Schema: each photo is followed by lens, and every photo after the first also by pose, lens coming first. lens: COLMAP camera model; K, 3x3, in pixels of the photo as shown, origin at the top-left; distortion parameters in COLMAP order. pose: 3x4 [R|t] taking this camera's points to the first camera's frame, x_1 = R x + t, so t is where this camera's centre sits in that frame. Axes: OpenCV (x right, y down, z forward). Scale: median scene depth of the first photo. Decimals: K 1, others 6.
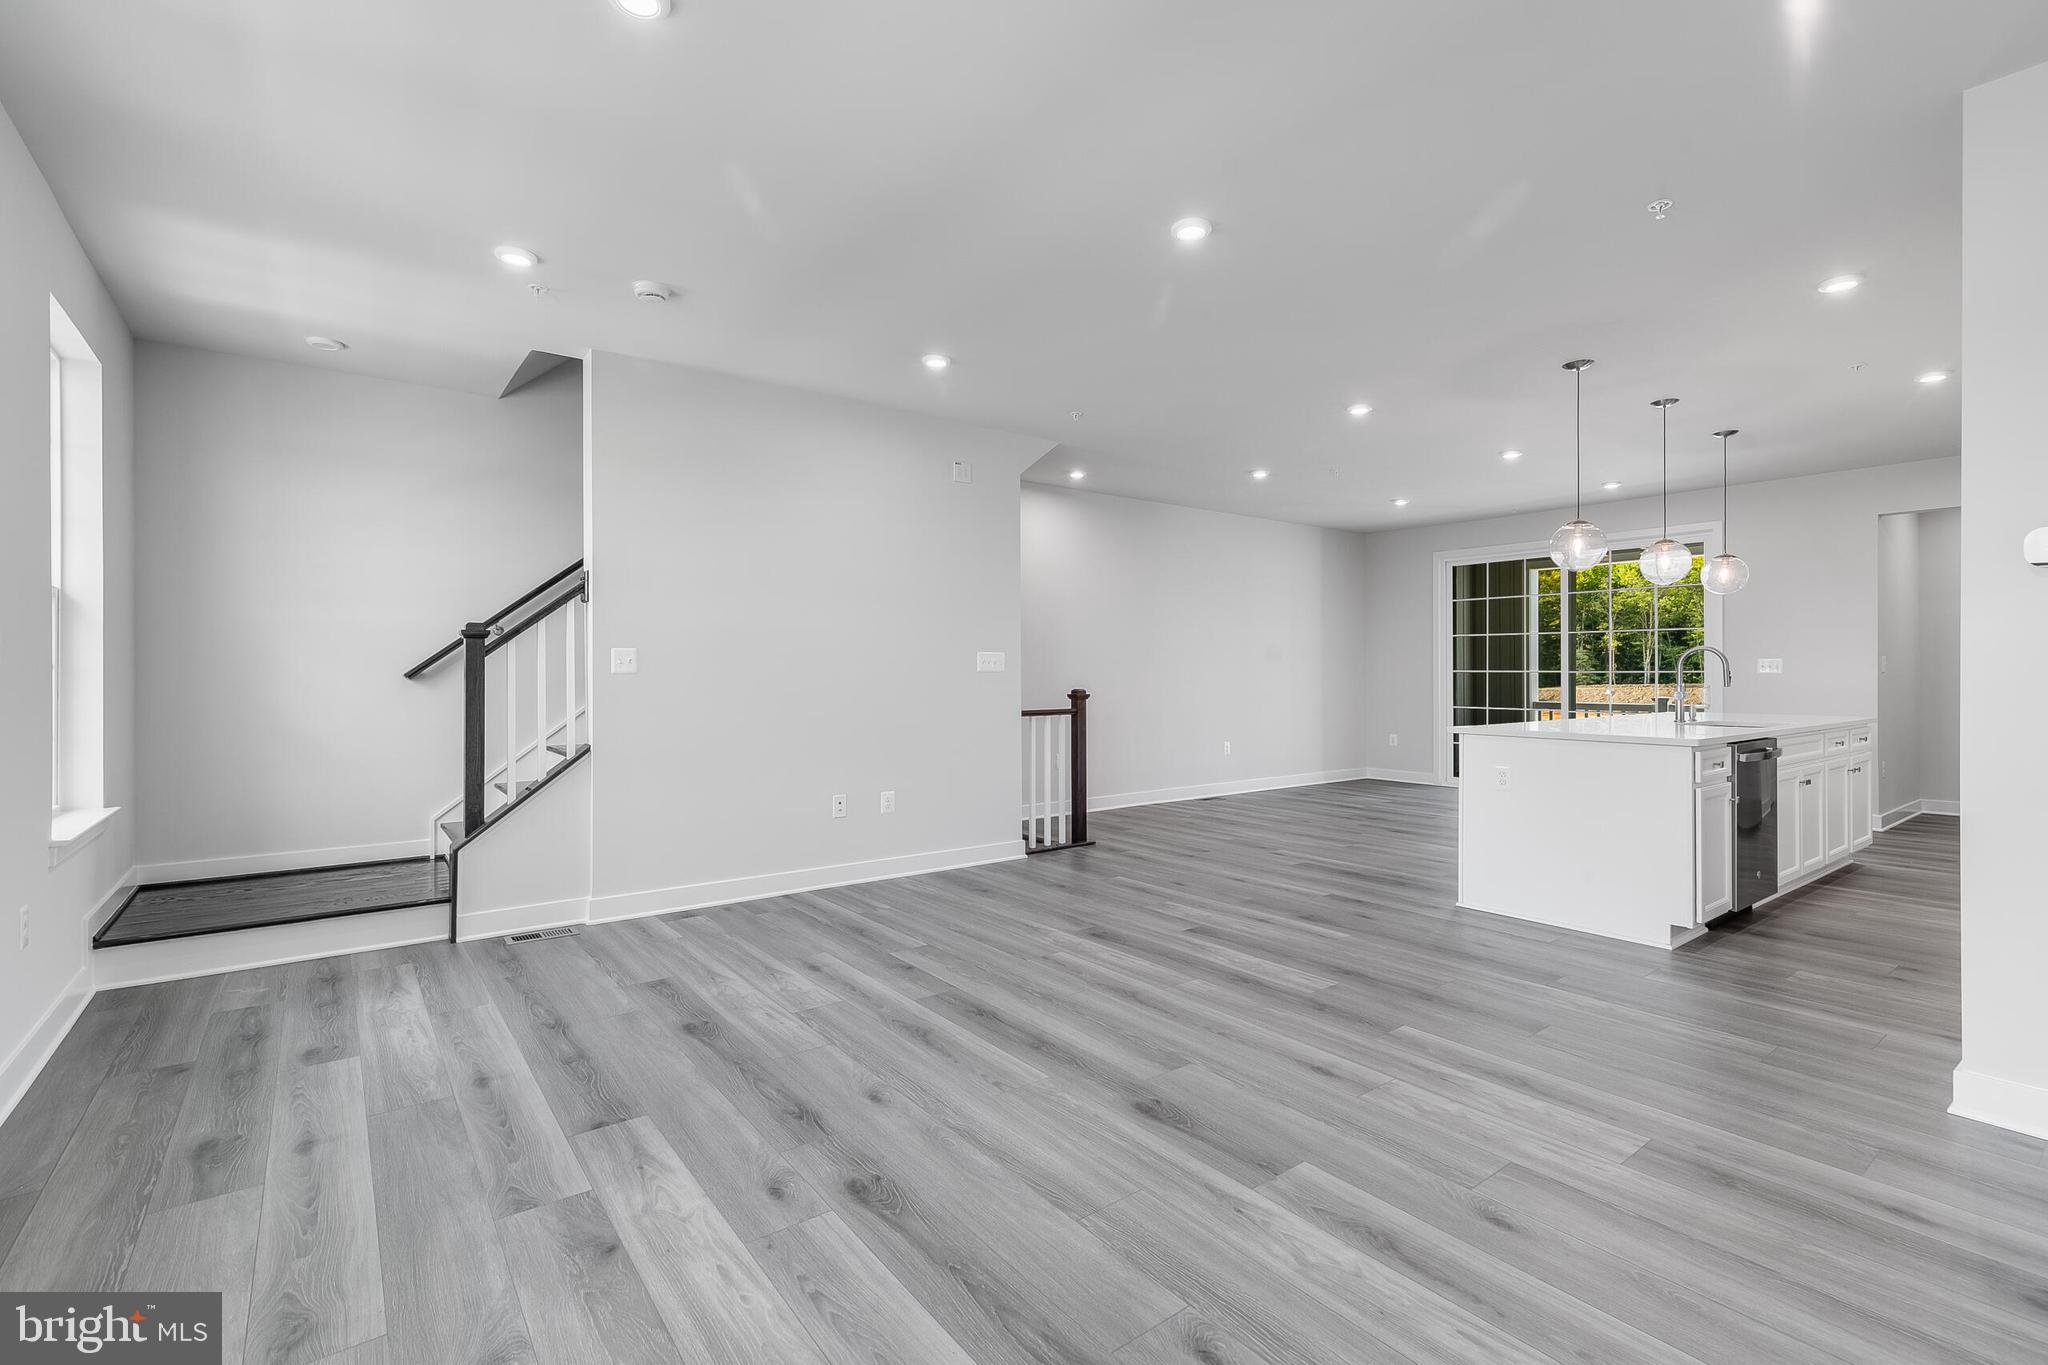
lens RADIAL K [[914.7, 0, 1024.0], [0, 914.7, 682.5], [0, 0, 1]] dist [0.008744, -0.000462]
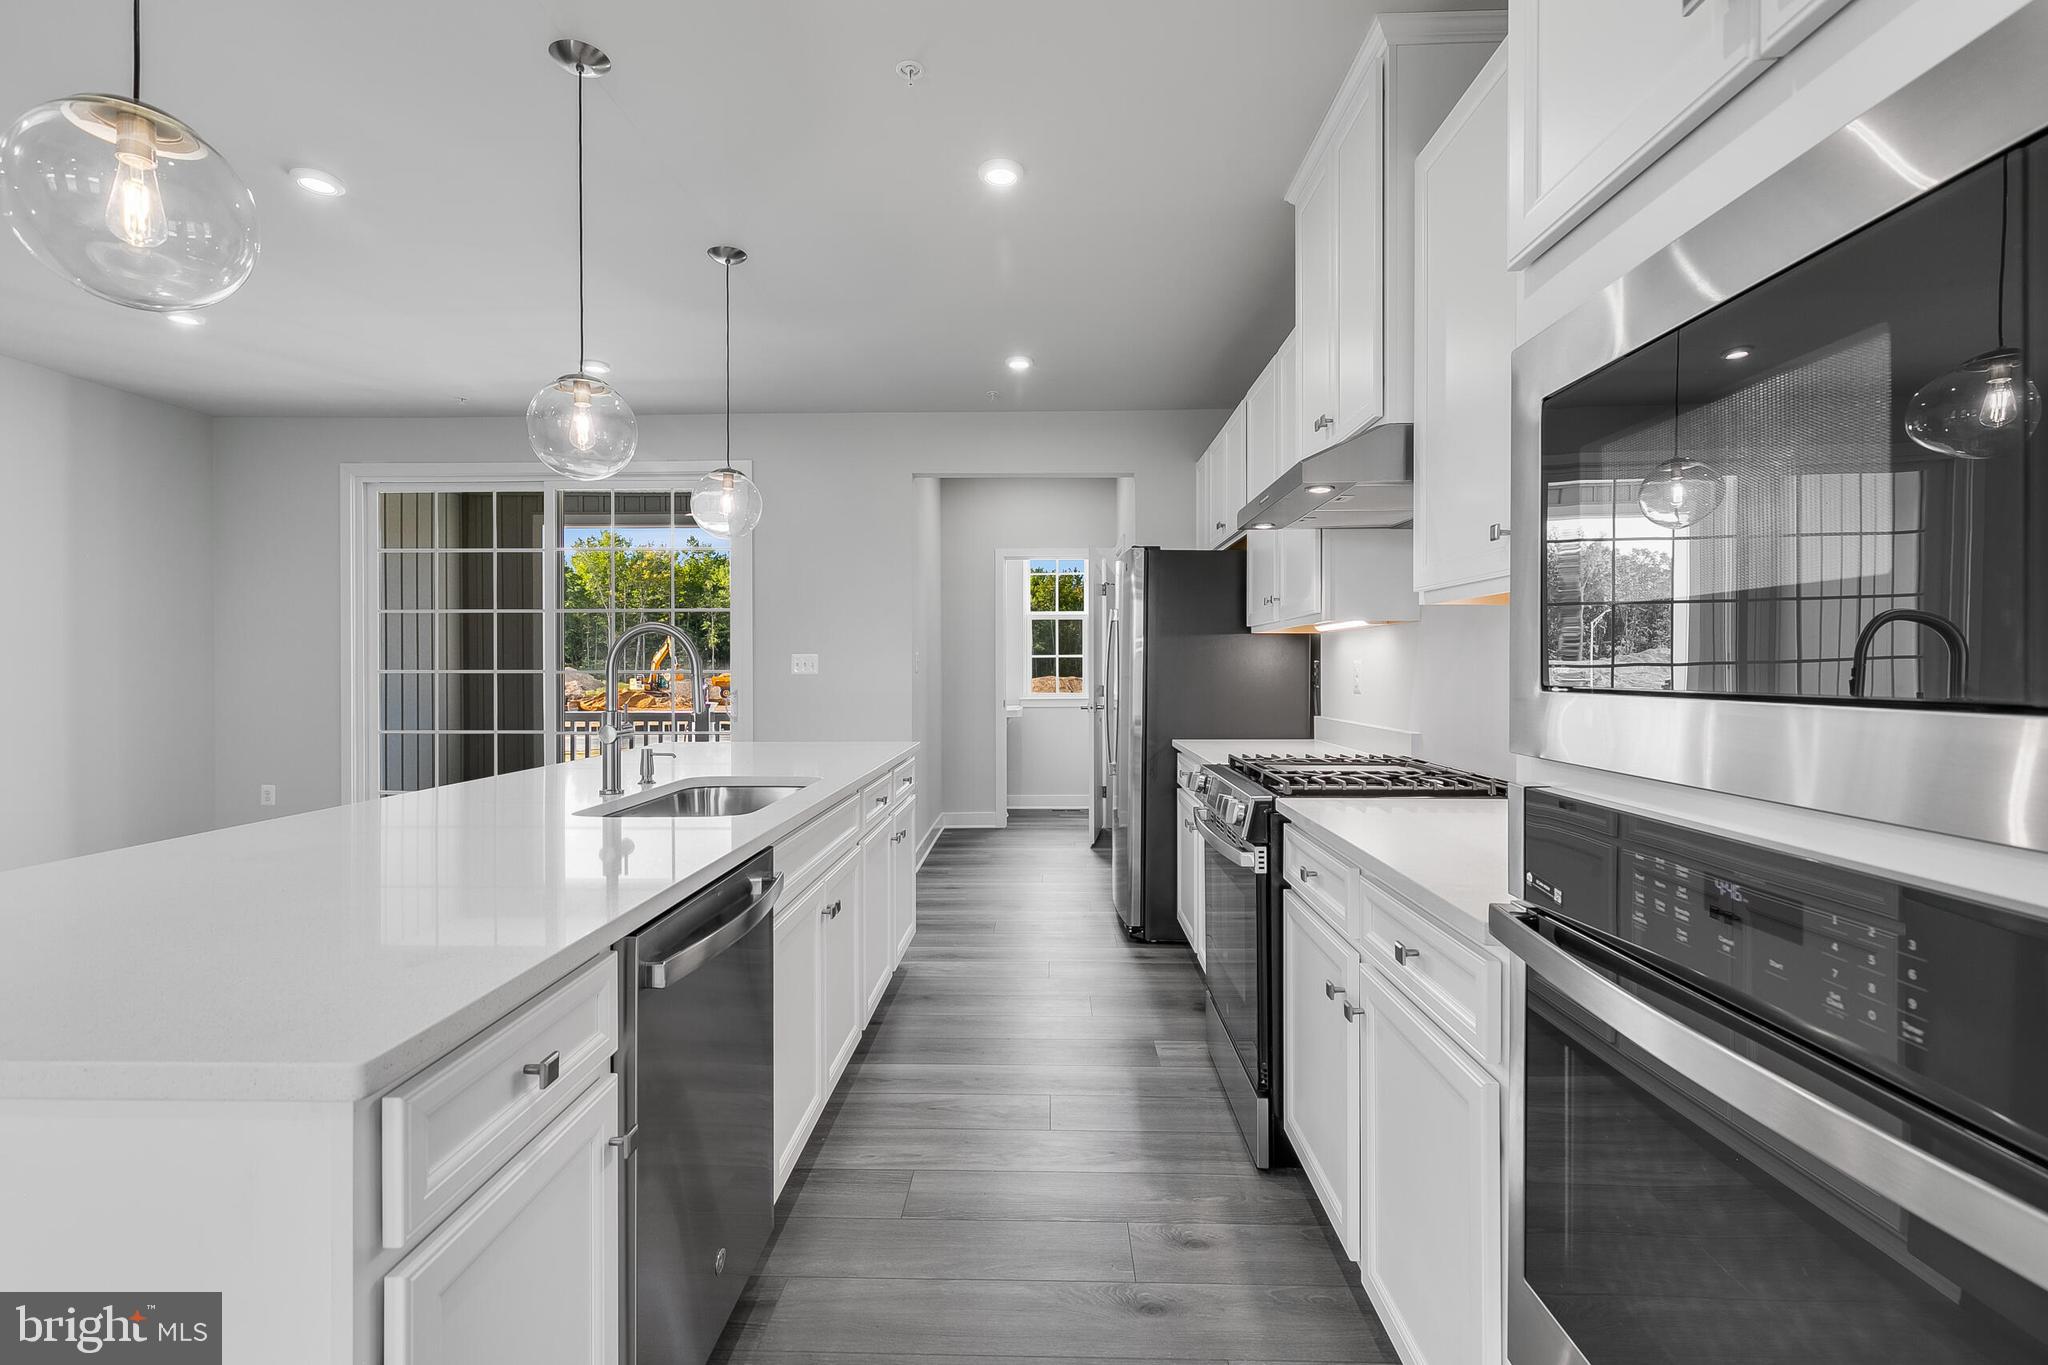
lens RADIAL K [[923.9, 0, 1024.0], [0, 923.9, 682.5], [0, 0, 1]] dist [0.006902, -0.000883]
pose [[0.630155, -0.013761, 0.776348, 0.725661], [0.009170, 0.999905, 0.010281, -0.019756], [-0.776416, 0.000640, 0.630221, 0.831434]]
